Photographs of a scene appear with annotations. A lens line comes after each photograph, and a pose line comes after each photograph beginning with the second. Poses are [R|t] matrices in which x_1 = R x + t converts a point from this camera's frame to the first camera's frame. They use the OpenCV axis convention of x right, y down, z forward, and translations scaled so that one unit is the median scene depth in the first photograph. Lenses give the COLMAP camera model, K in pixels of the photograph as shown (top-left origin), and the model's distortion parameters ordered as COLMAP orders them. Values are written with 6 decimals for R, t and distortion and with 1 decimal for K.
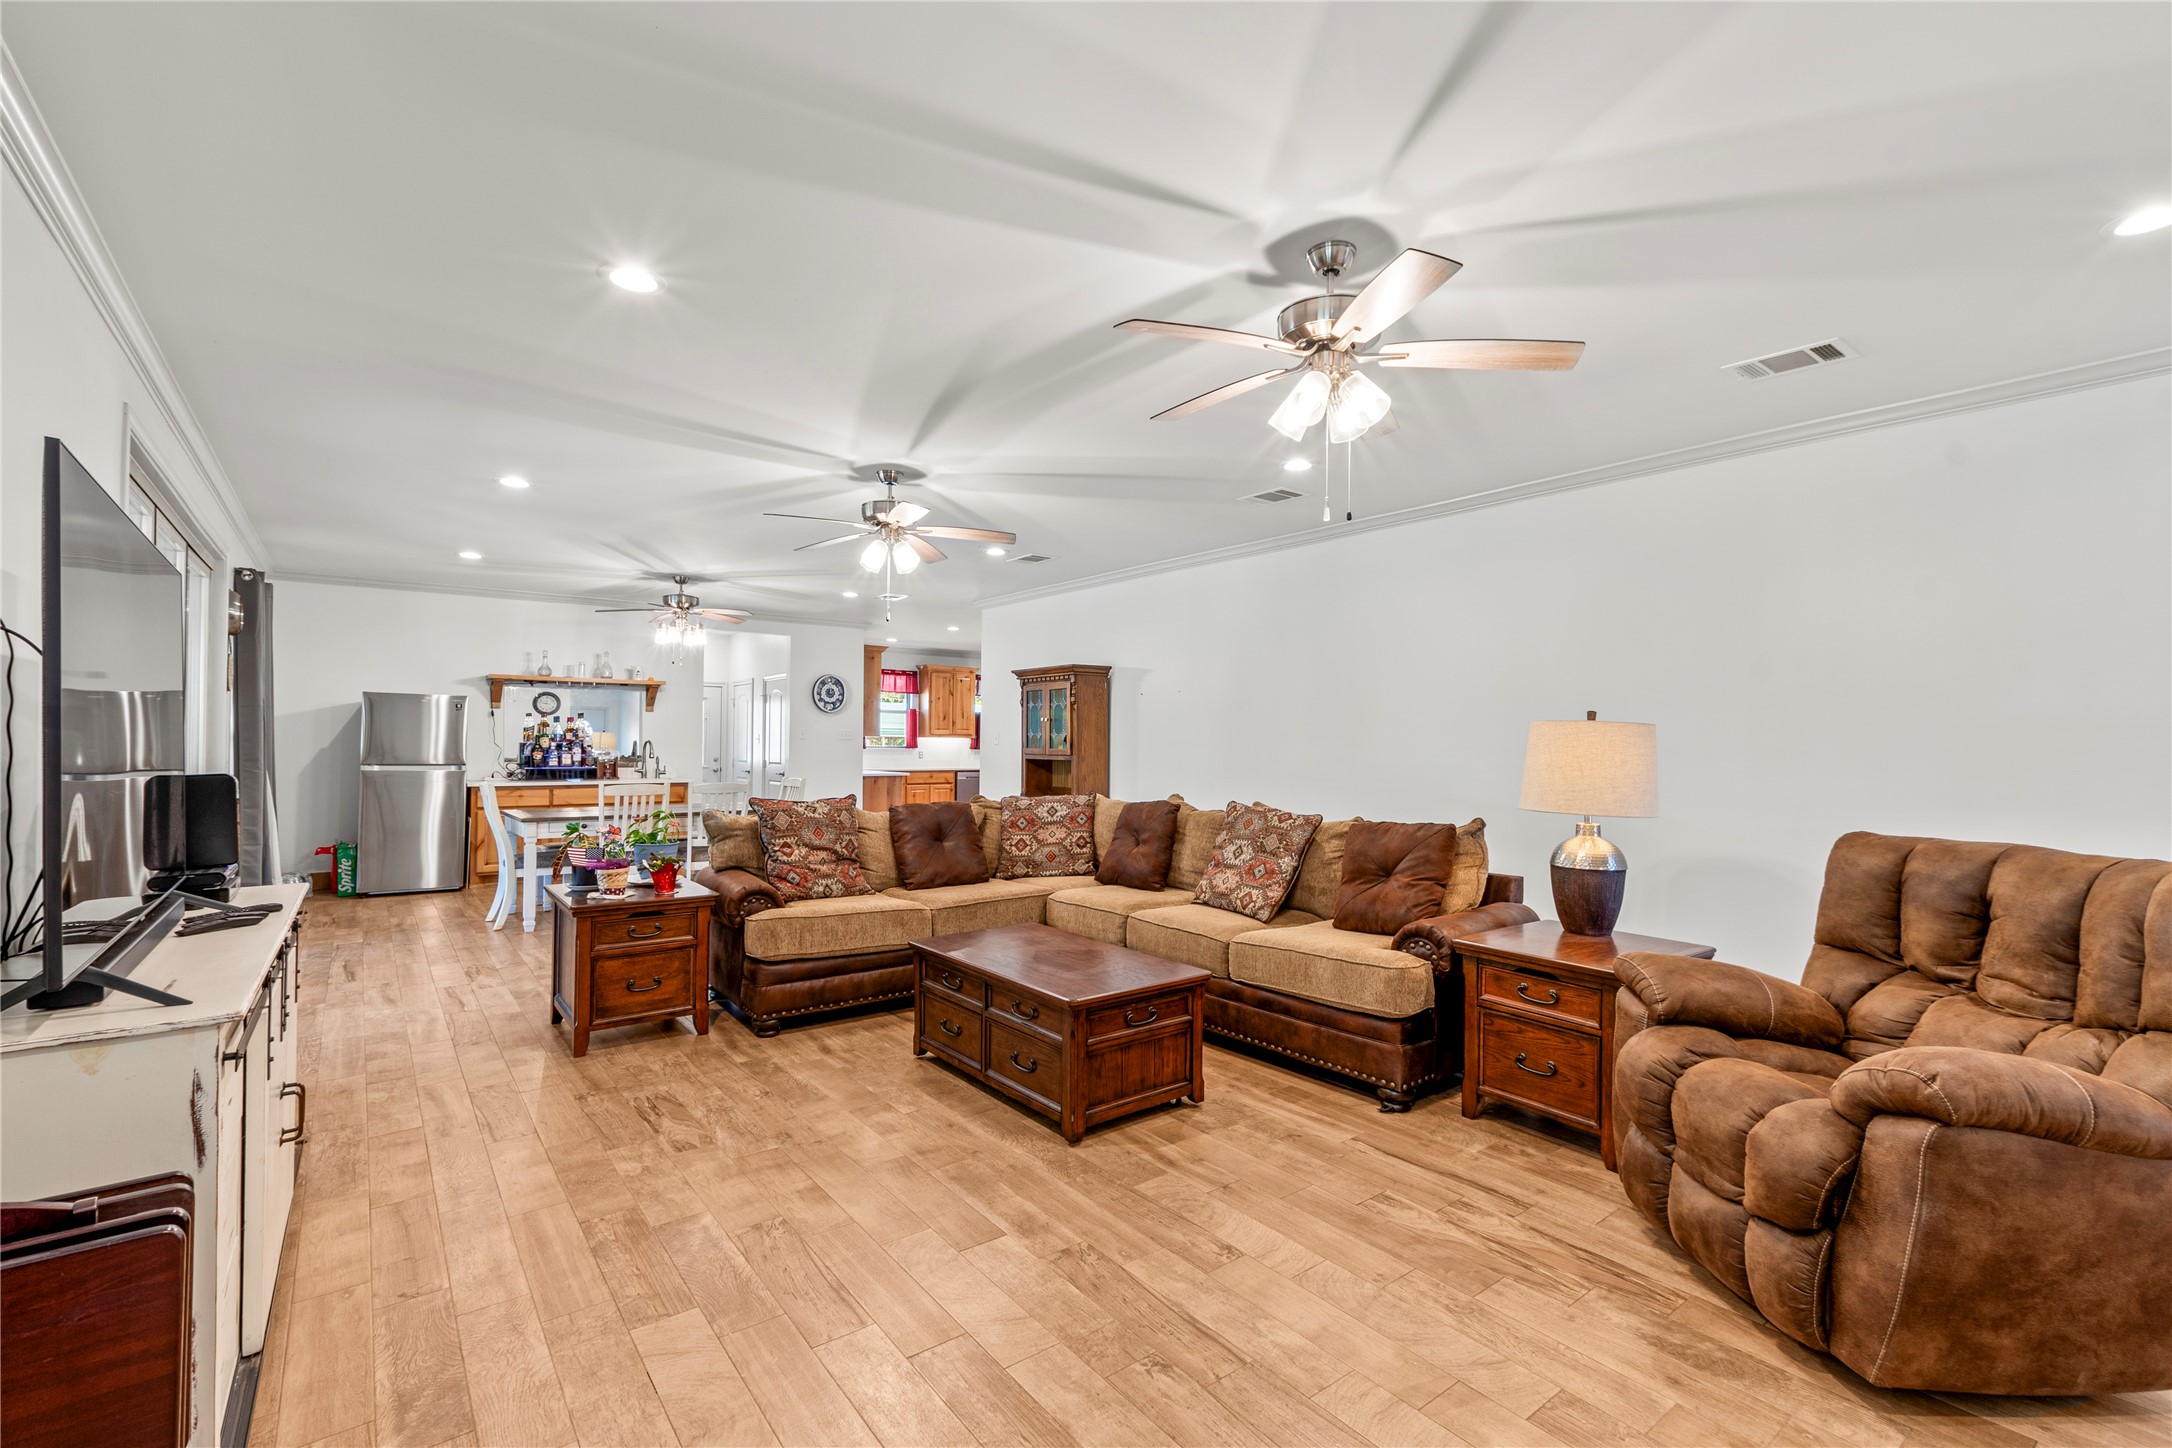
lens RADIAL K [[942.3, 0, 1080.4], [0, 942.3, 734.0], [0, 0, 1]] dist [0.004674, -0.002700]
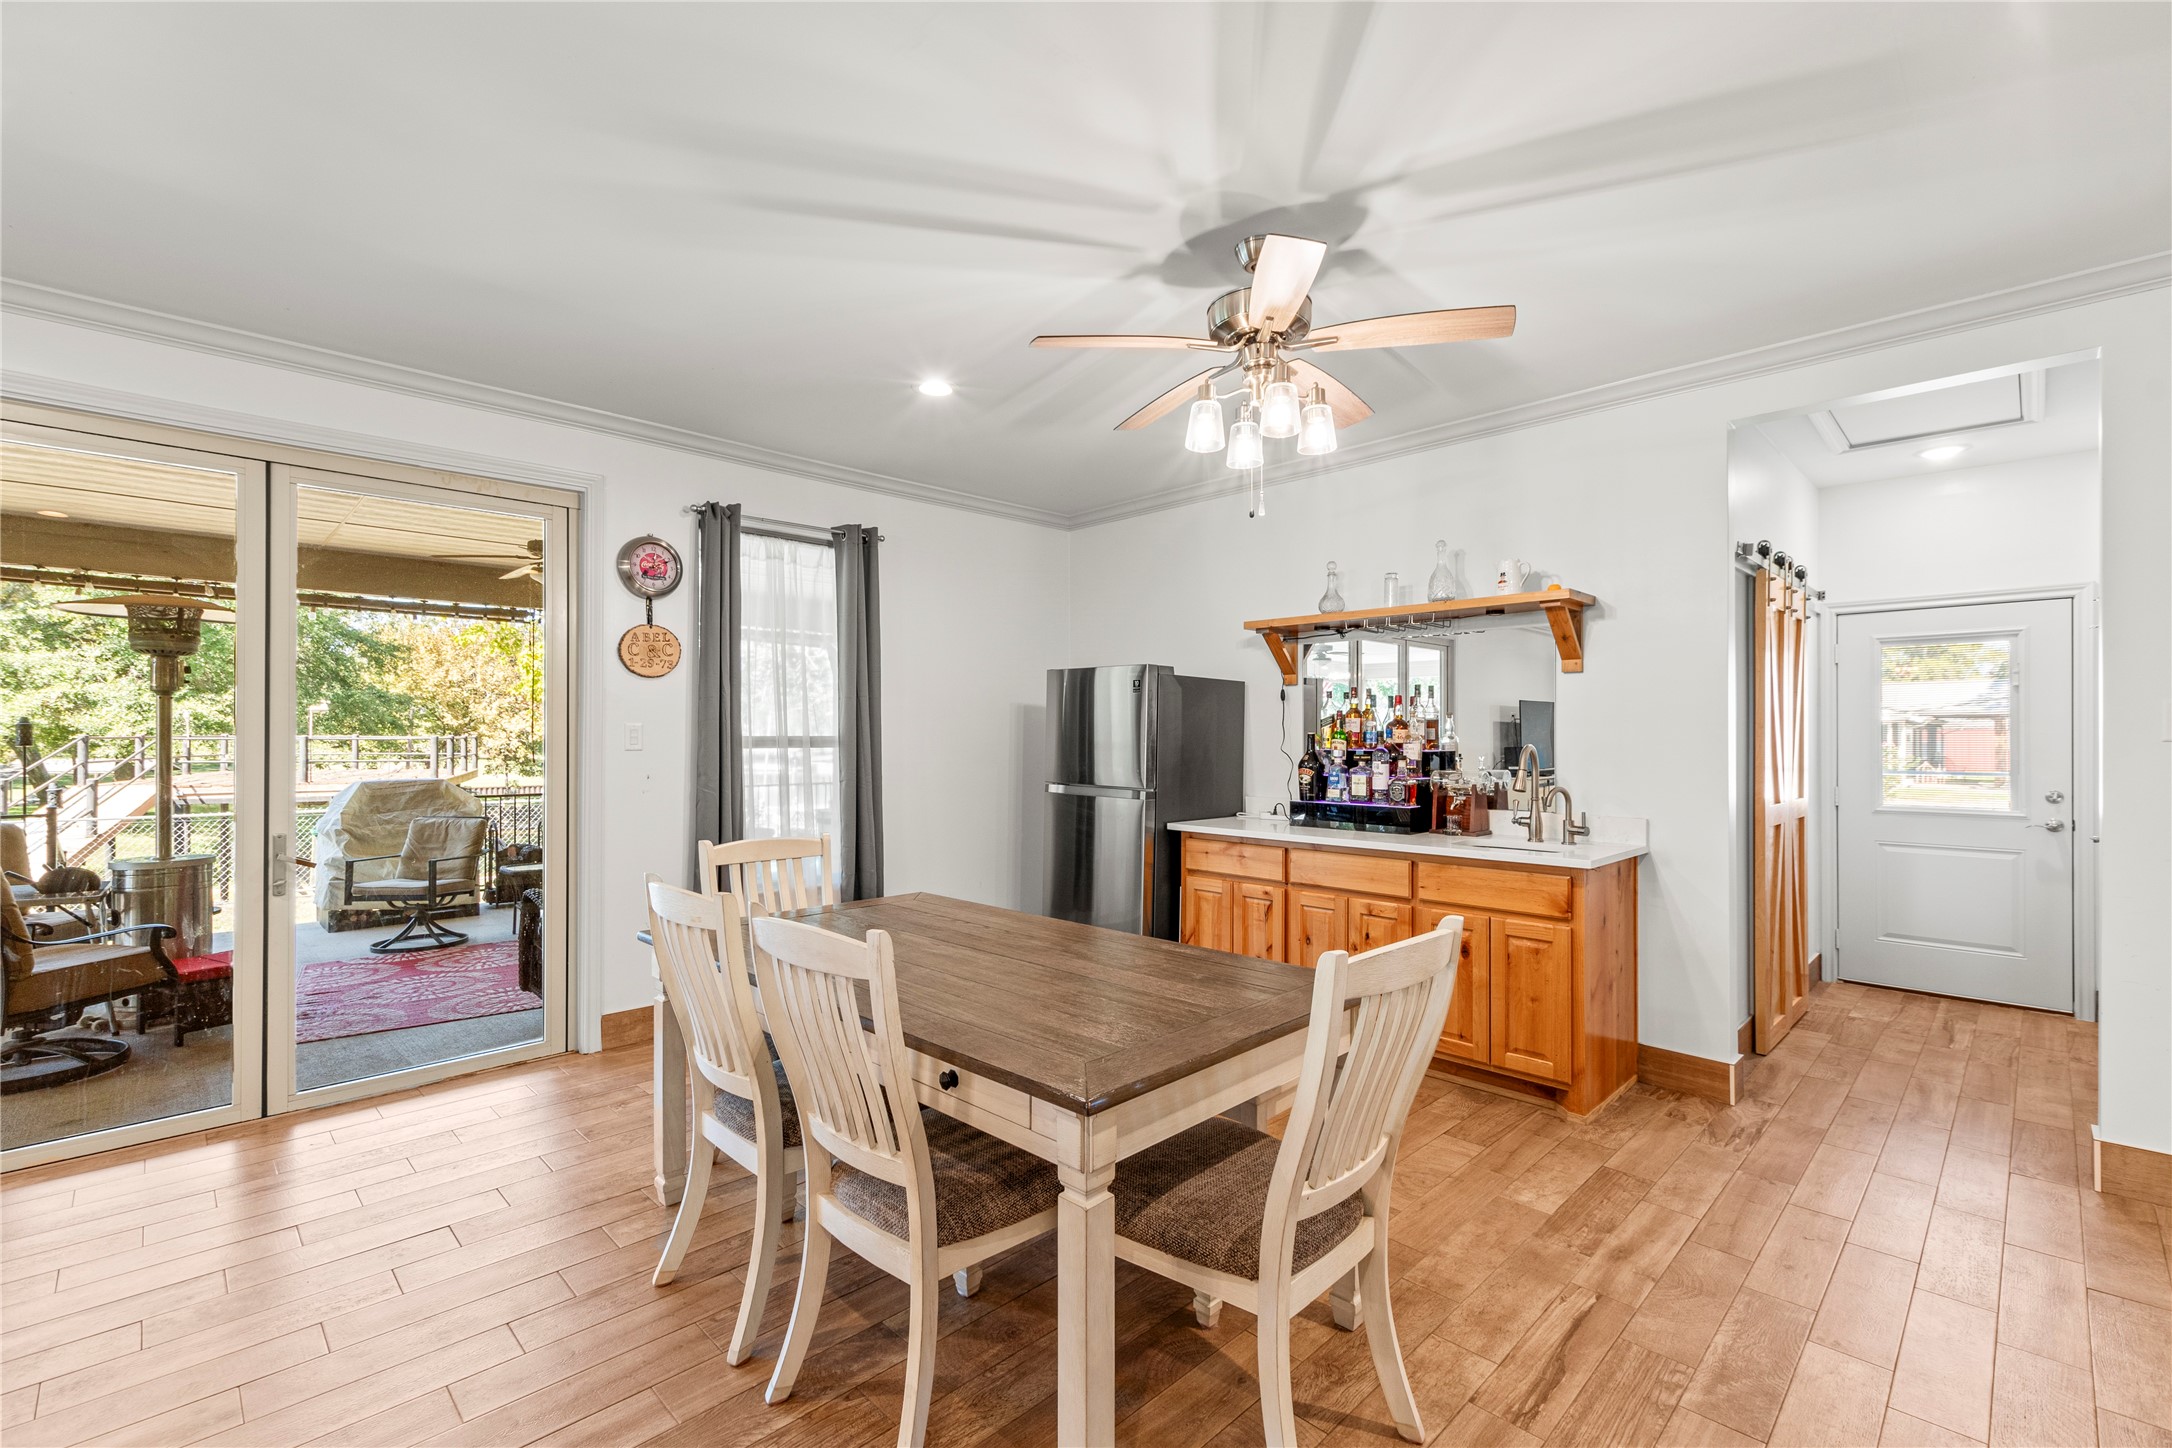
lens RADIAL K [[942.3, 0, 1088.4], [0, 942.3, 731.1], [0, 0, 1]] dist [0.004674, -0.002700]
pose [[0.126493, -0.011613, -0.991900, -0.186324], [0.006681, 0.999919, -0.010855, 0.006584], [0.991945, -0.005254, 0.126560, 1.499815]]
